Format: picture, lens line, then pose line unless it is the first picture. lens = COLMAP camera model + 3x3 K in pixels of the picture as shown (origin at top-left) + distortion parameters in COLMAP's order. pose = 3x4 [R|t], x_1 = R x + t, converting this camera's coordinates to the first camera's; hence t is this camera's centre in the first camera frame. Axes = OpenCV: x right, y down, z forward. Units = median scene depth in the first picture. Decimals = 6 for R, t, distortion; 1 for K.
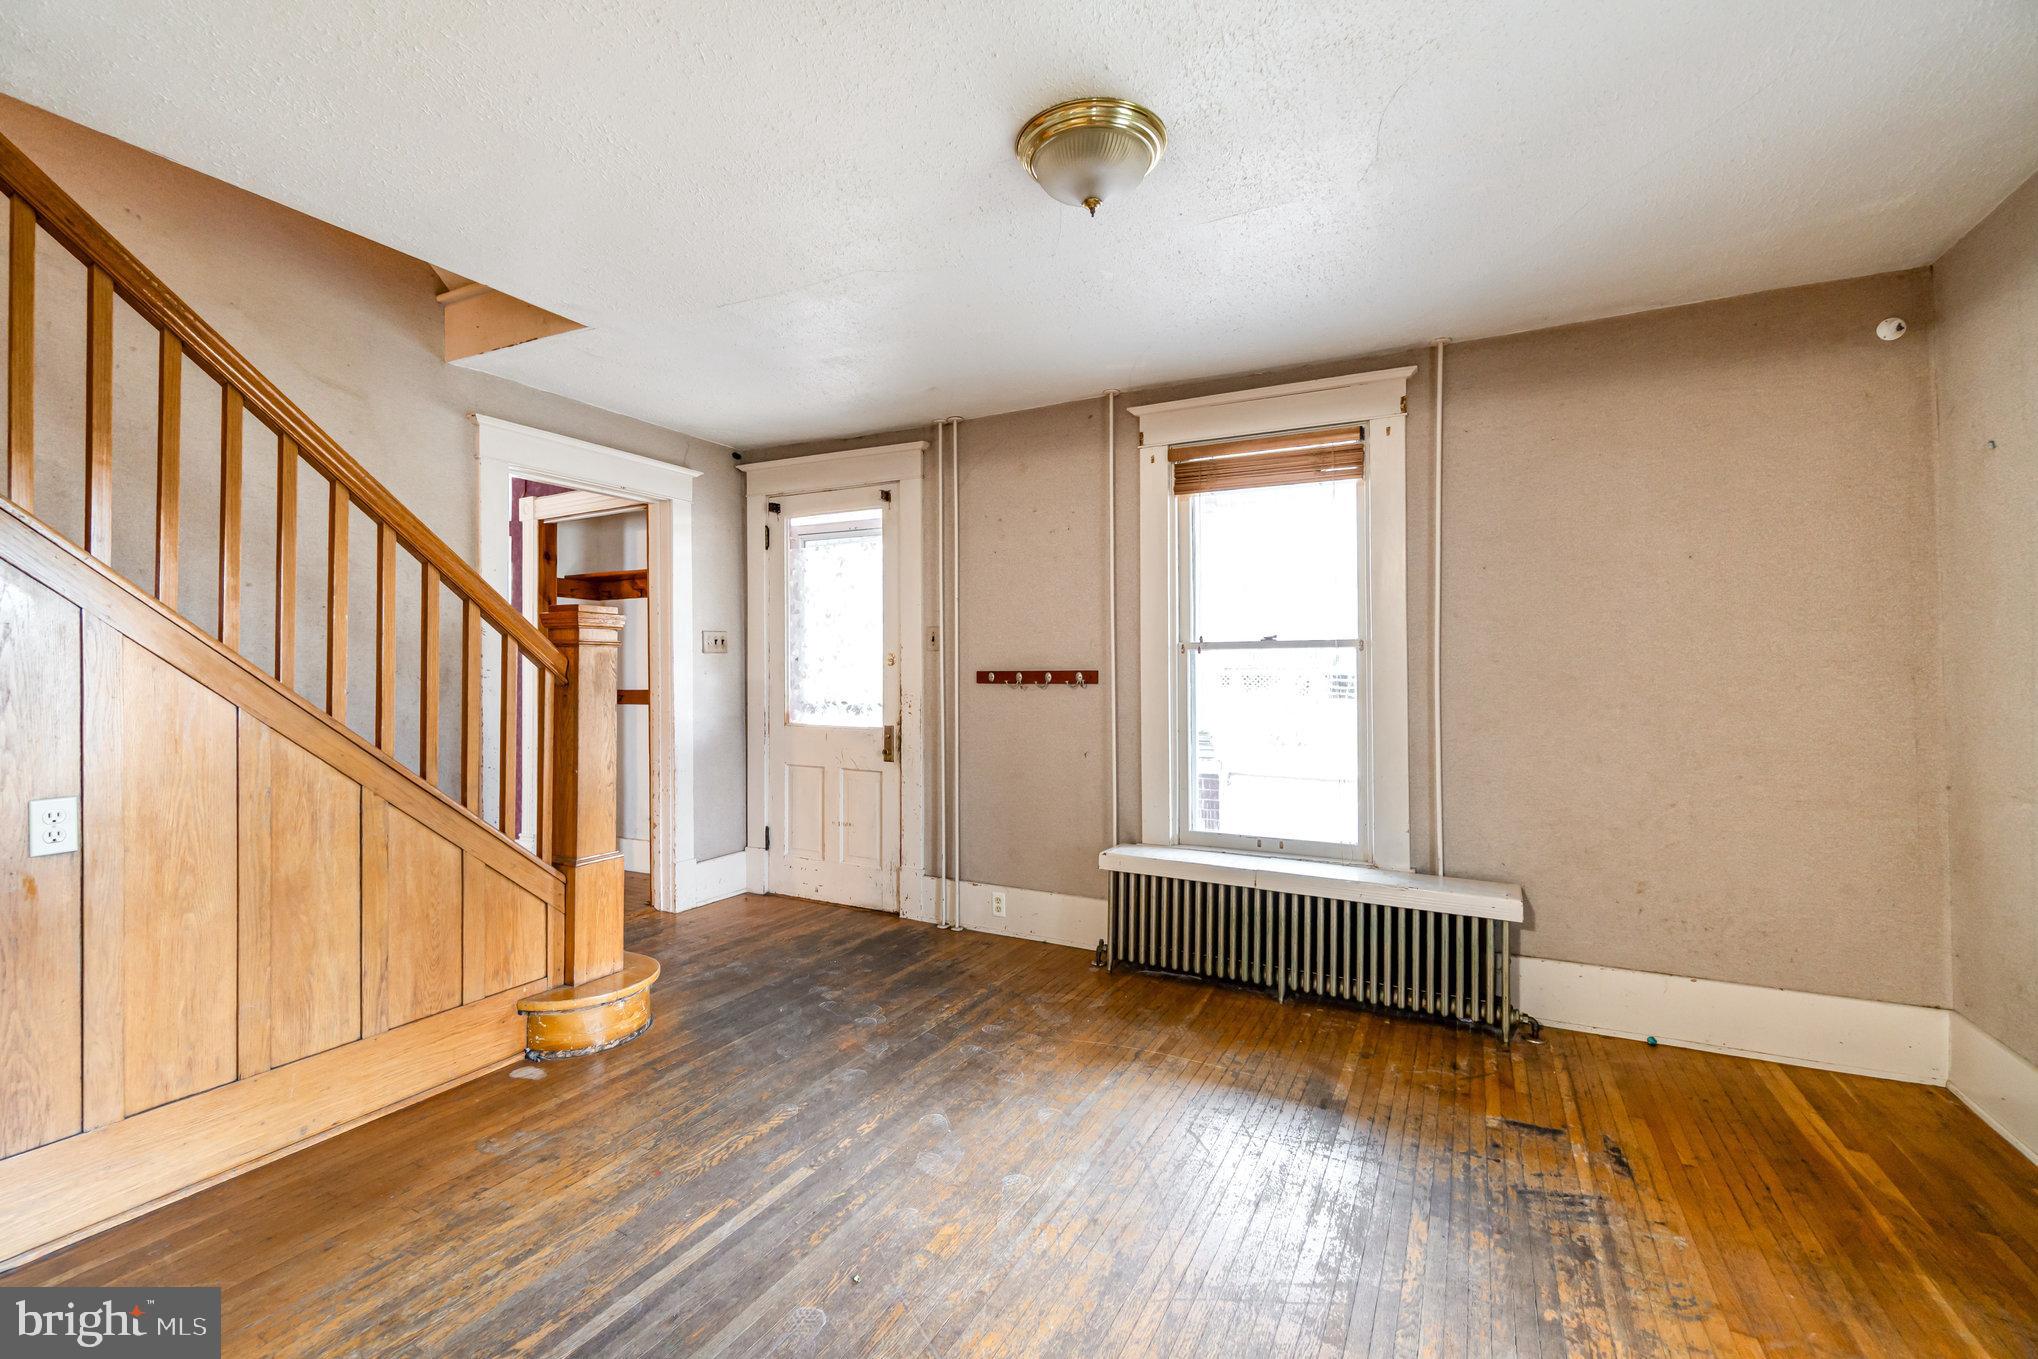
lens RADIAL K [[882.3, 0, 1019.4], [0, 882.3, 671.0], [0, 0, 1]] dist [0.000631, 0.000198]
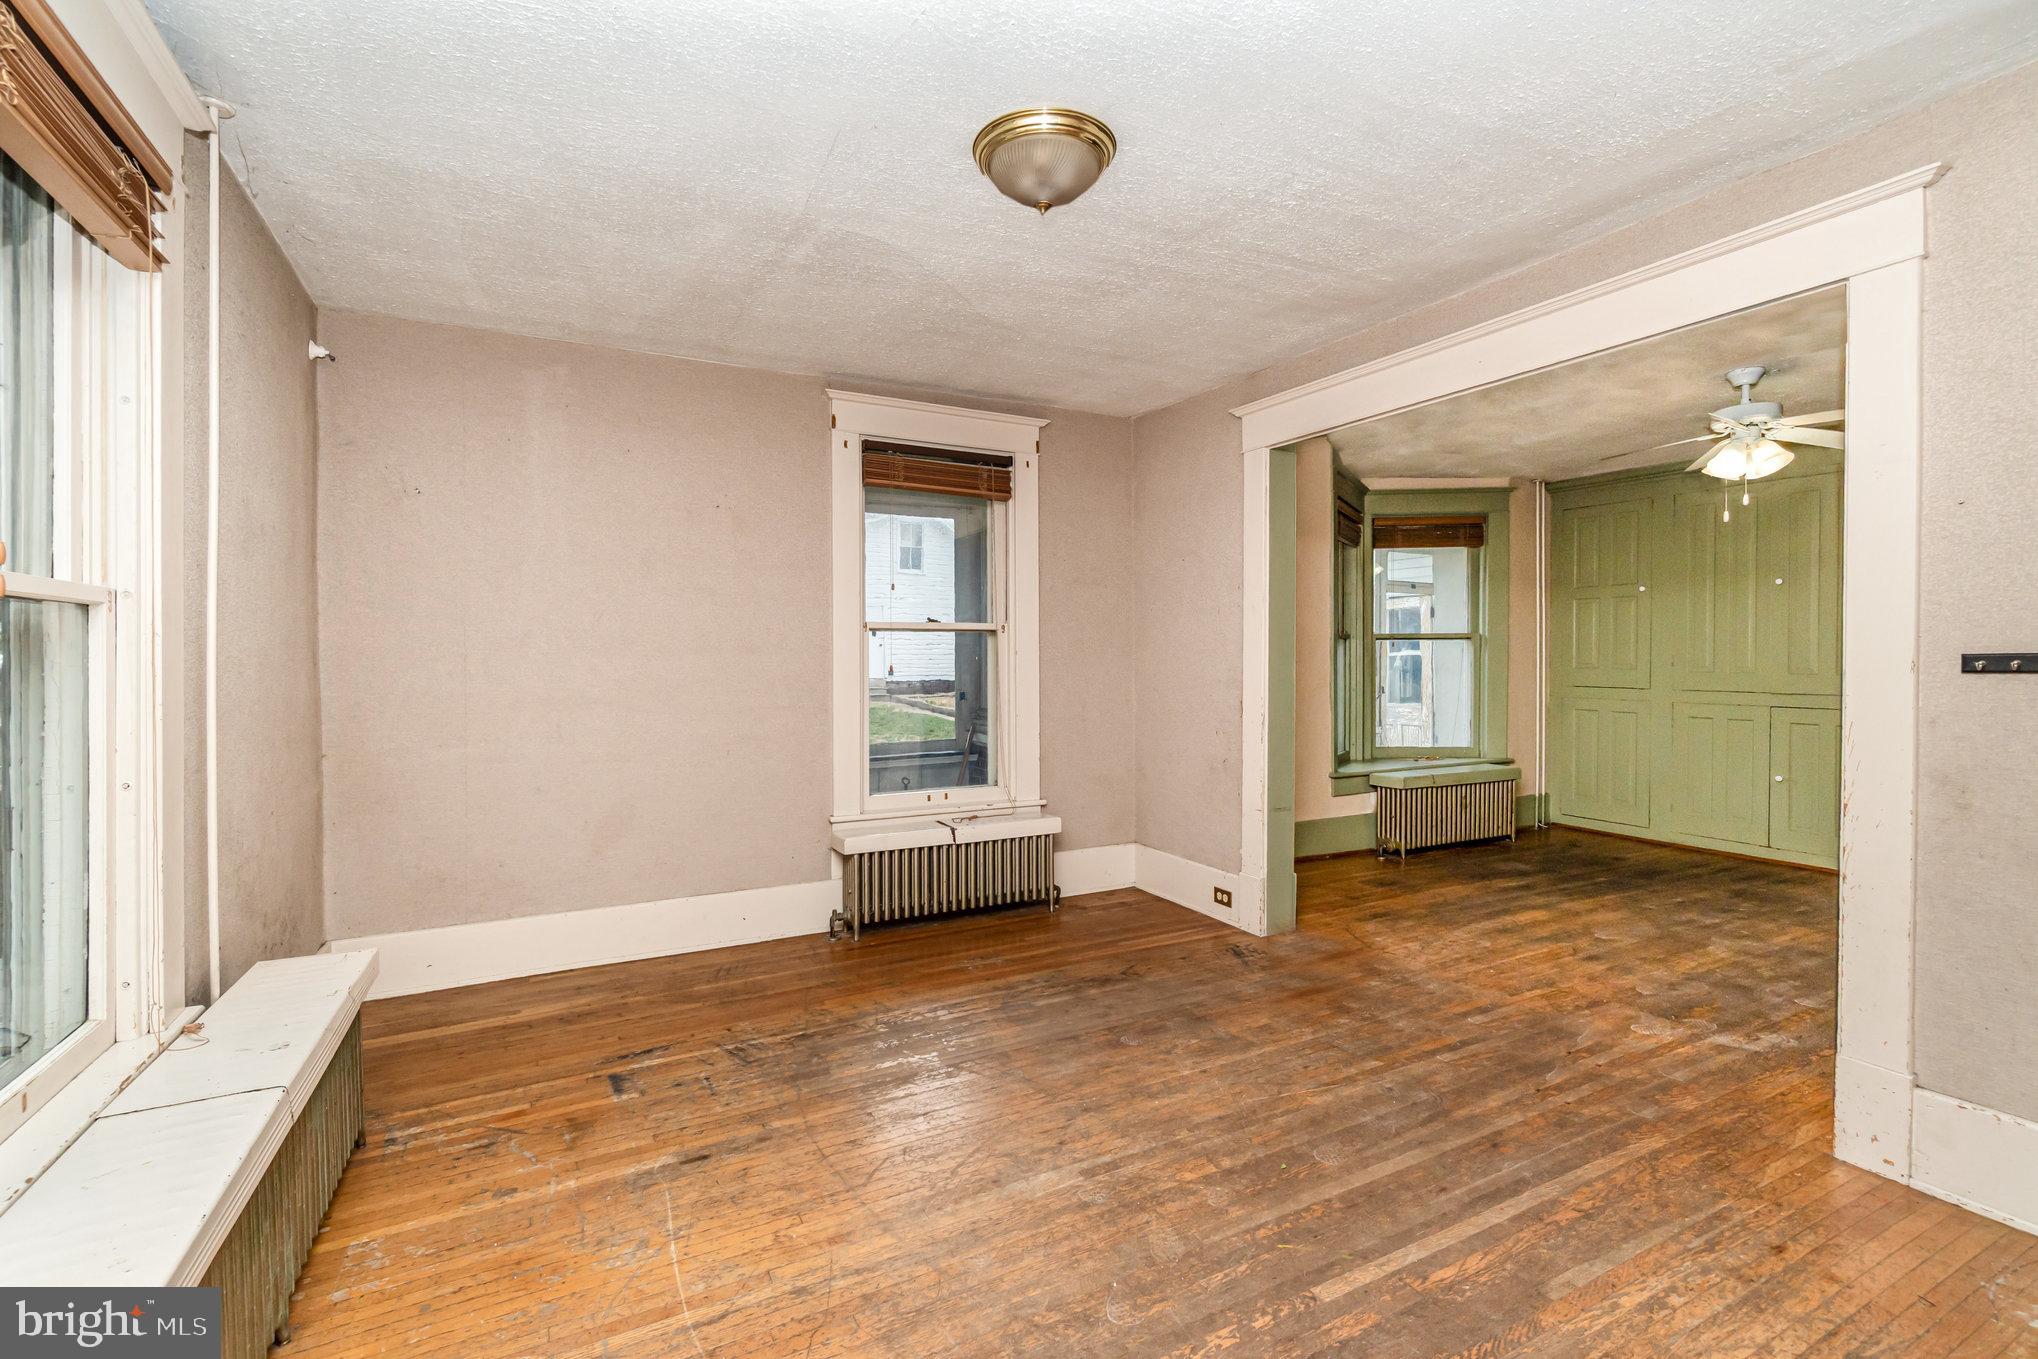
lens RADIAL K [[882.3, 0, 1013.8], [0, 882.3, 668.0], [0, 0, 1]] dist [0.000631, 0.000198]
pose [[-0.820302, -0.005866, 0.571901, -0.513089], [0.000481, 0.999940, 0.010947, 0.009383], [-0.571931, 0.009255, -0.820250, 1.992272]]
